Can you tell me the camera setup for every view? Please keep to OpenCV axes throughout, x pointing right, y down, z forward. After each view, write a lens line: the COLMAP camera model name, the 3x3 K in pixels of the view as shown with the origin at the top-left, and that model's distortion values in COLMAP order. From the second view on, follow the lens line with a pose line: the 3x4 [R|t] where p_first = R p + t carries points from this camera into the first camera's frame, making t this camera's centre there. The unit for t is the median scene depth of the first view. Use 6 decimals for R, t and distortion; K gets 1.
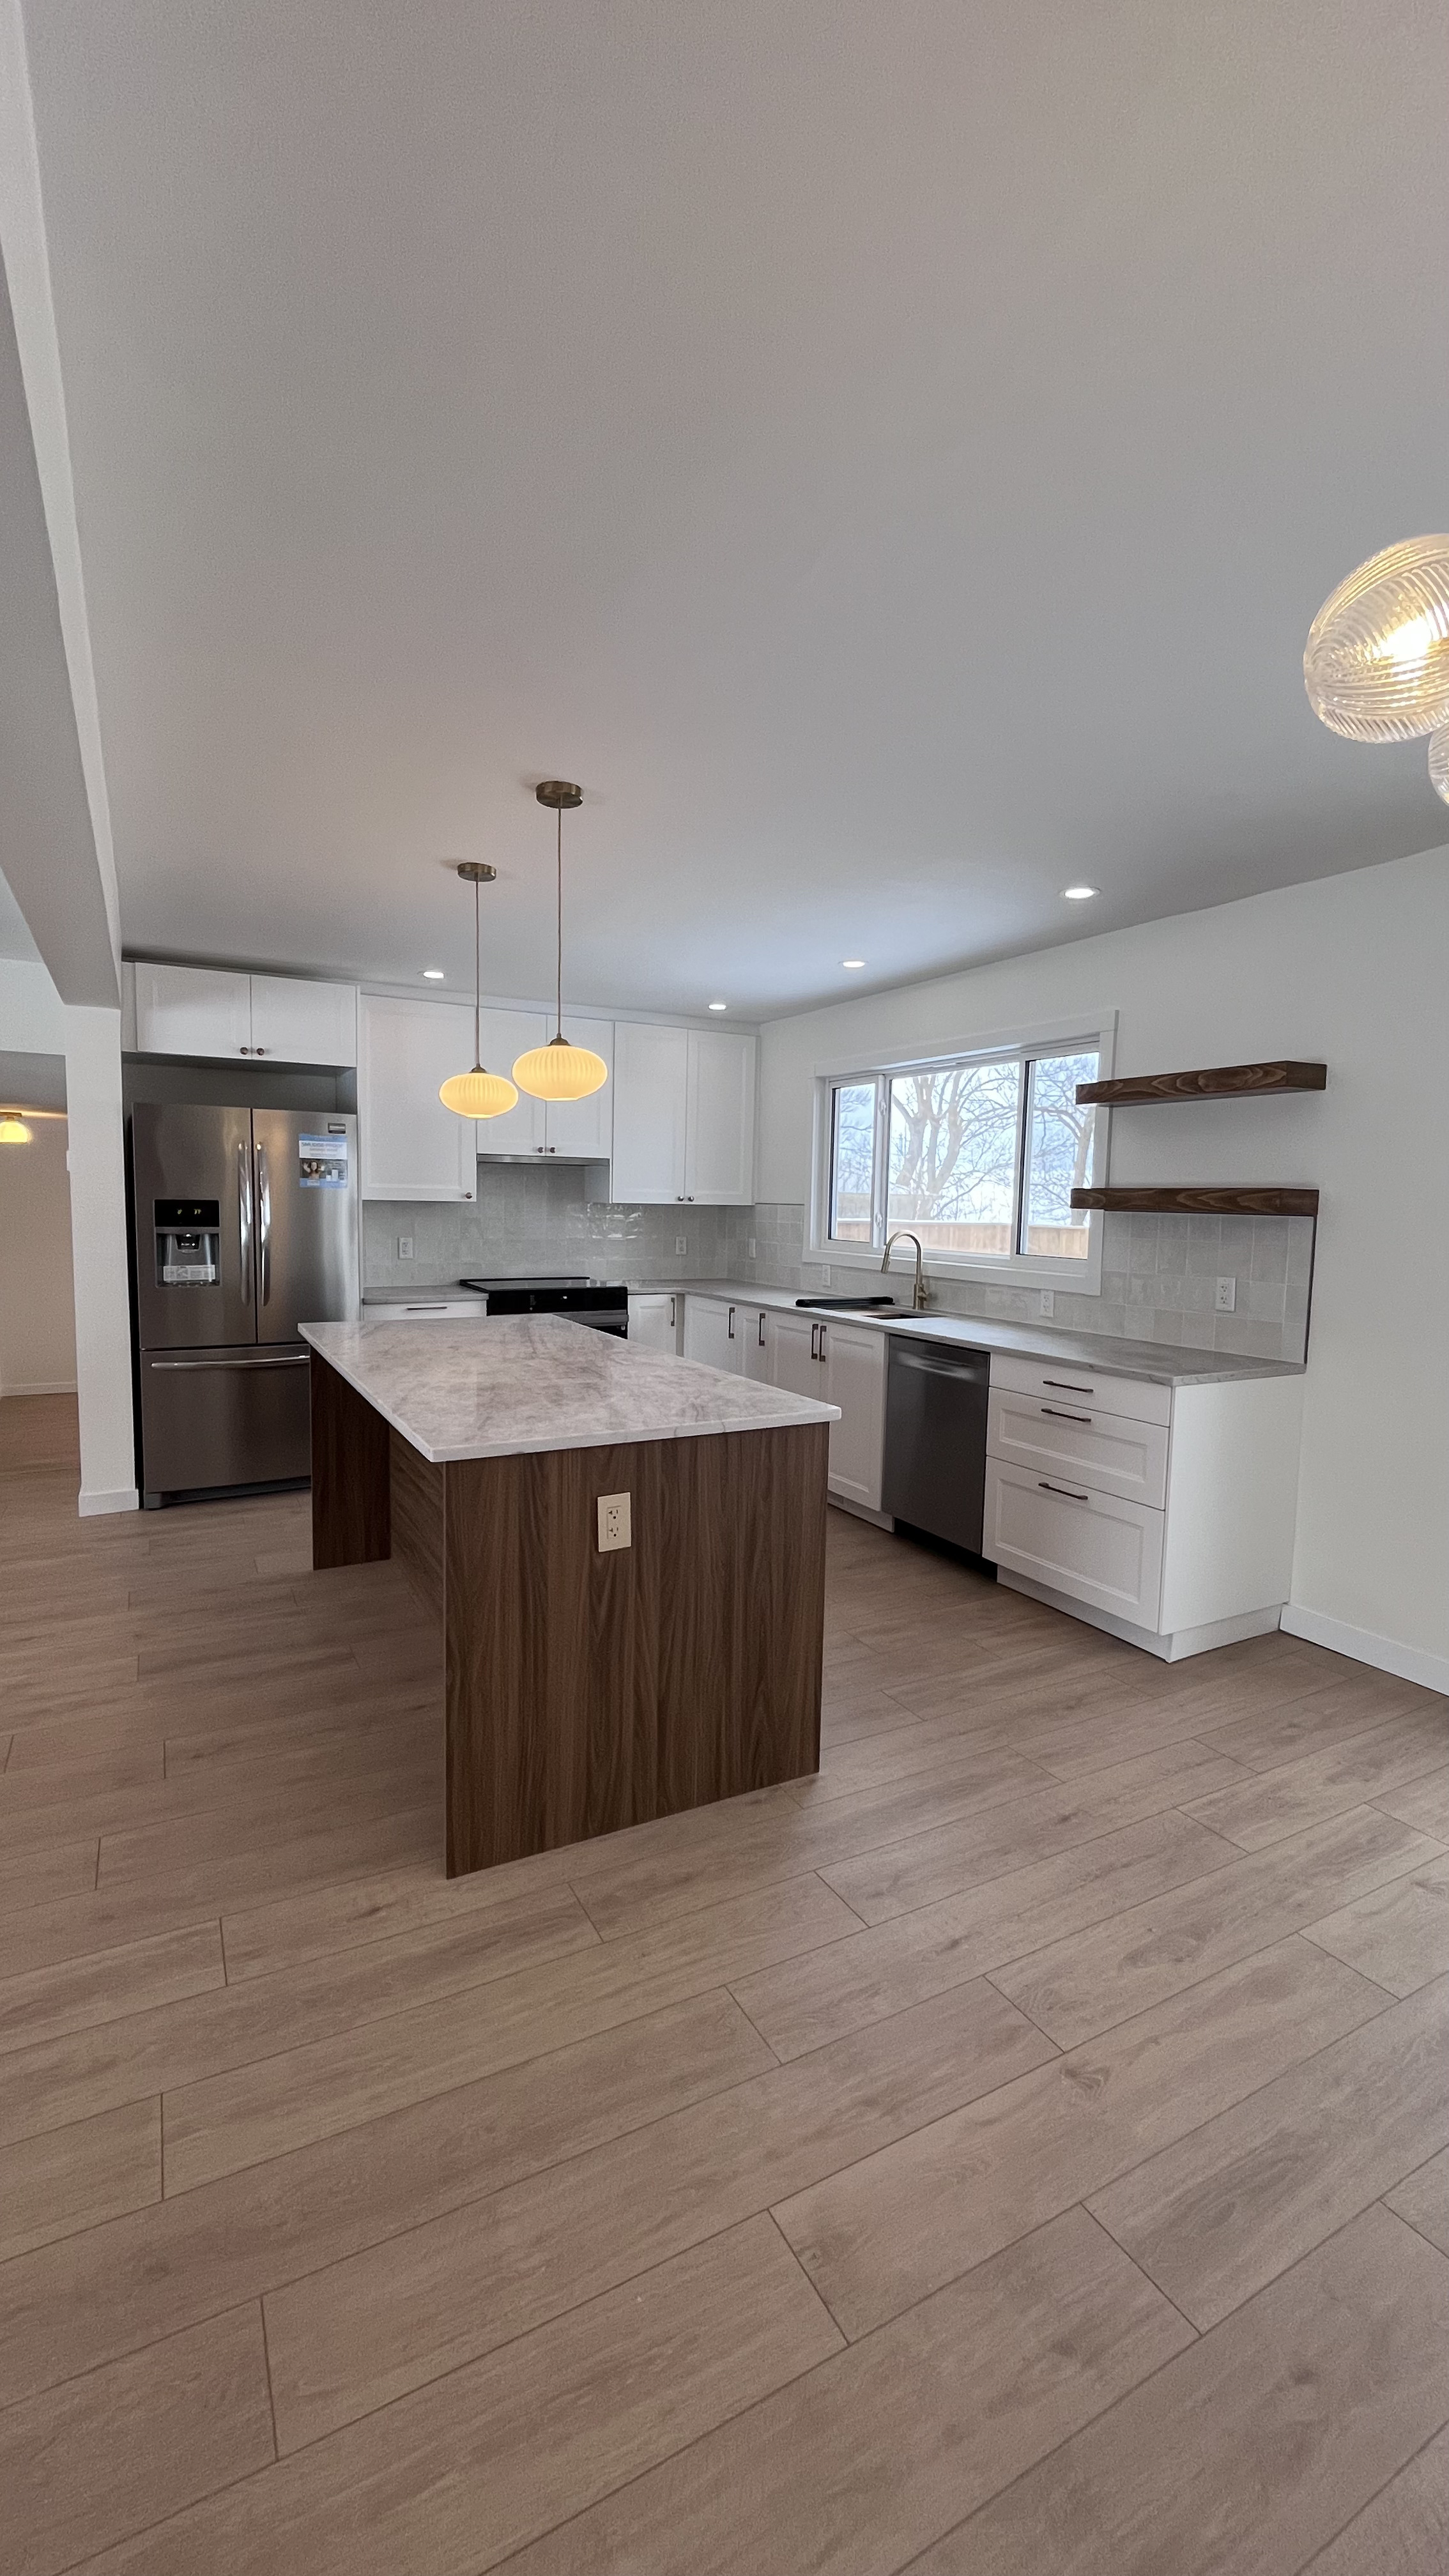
lens RADIAL K [[1042.8, 0, 726.4], [0, 1042.8, 1285.7], [0, 0, 1]] dist [-0.001881, -0.000510]
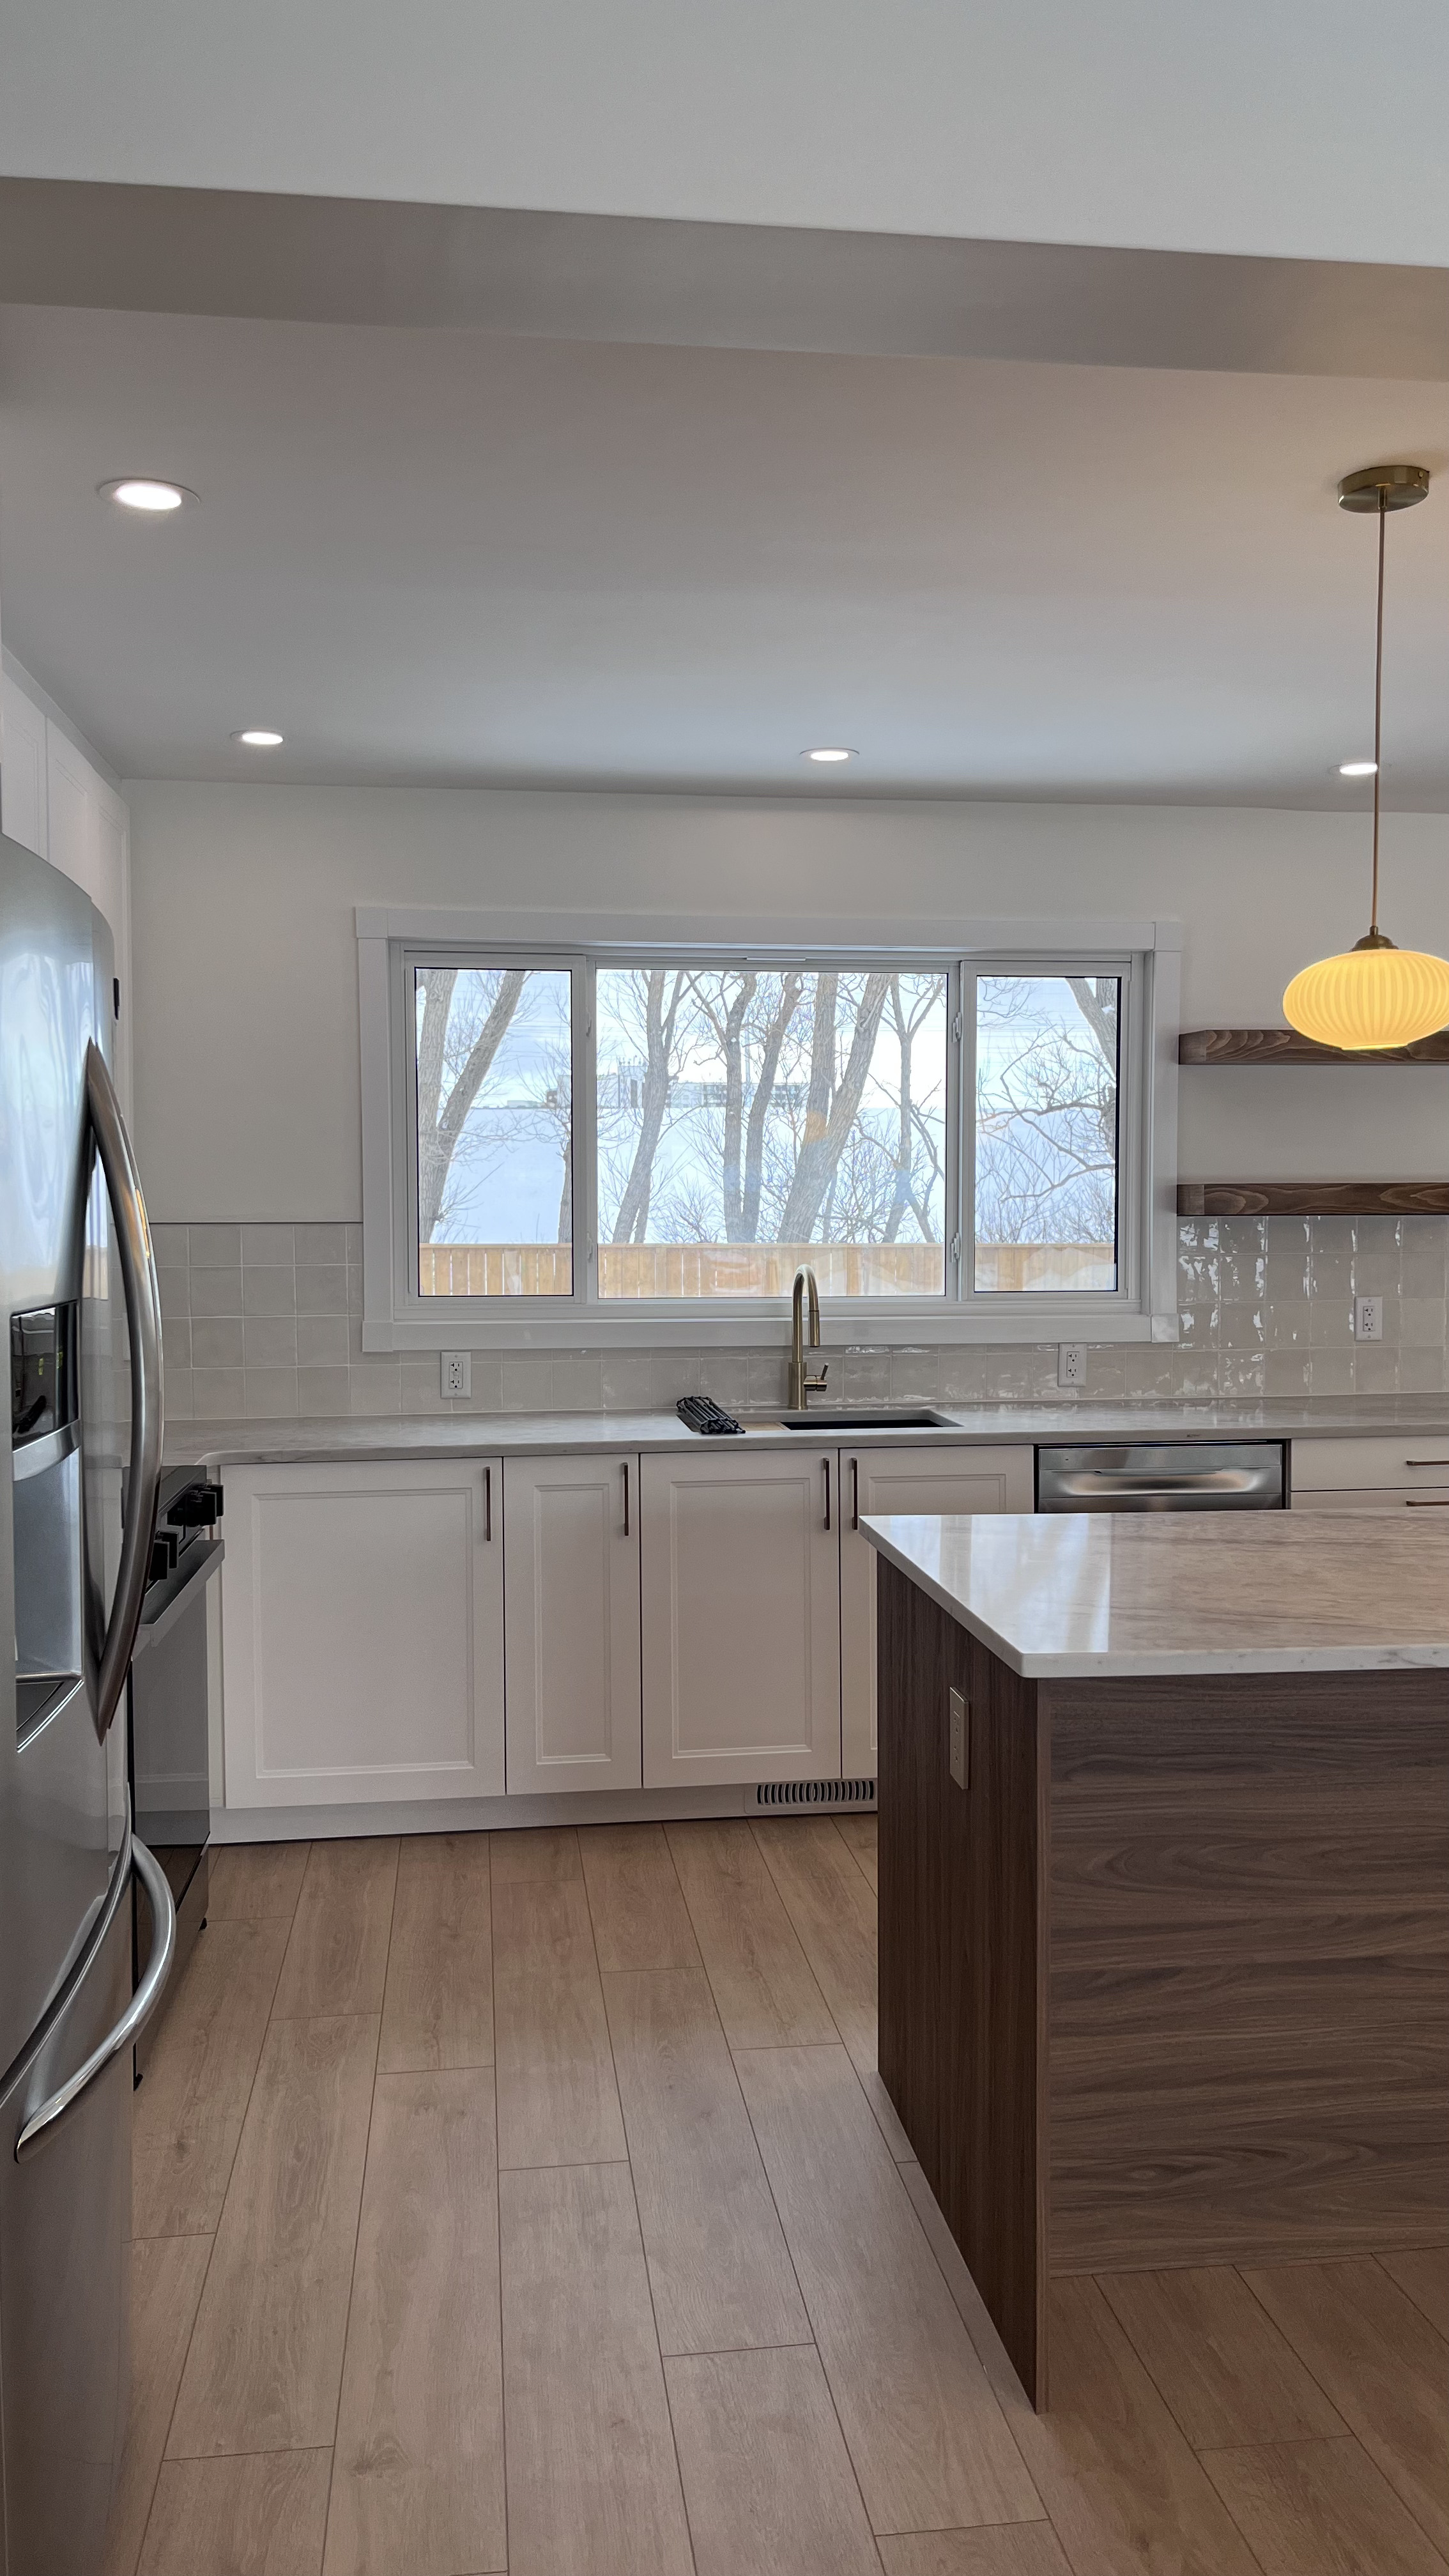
lens RADIAL K [[1955.2, 0, 724.5], [0, 1955.2, 1288.0], [0, 0, 1]] dist [0.059037, -0.060588]
pose [[0.365182, -0.067240, 0.928505, -0.829366], [0.088139, 0.995405, 0.037419, -0.088081], [-0.926754, 0.068173, 0.369430, 0.716121]]
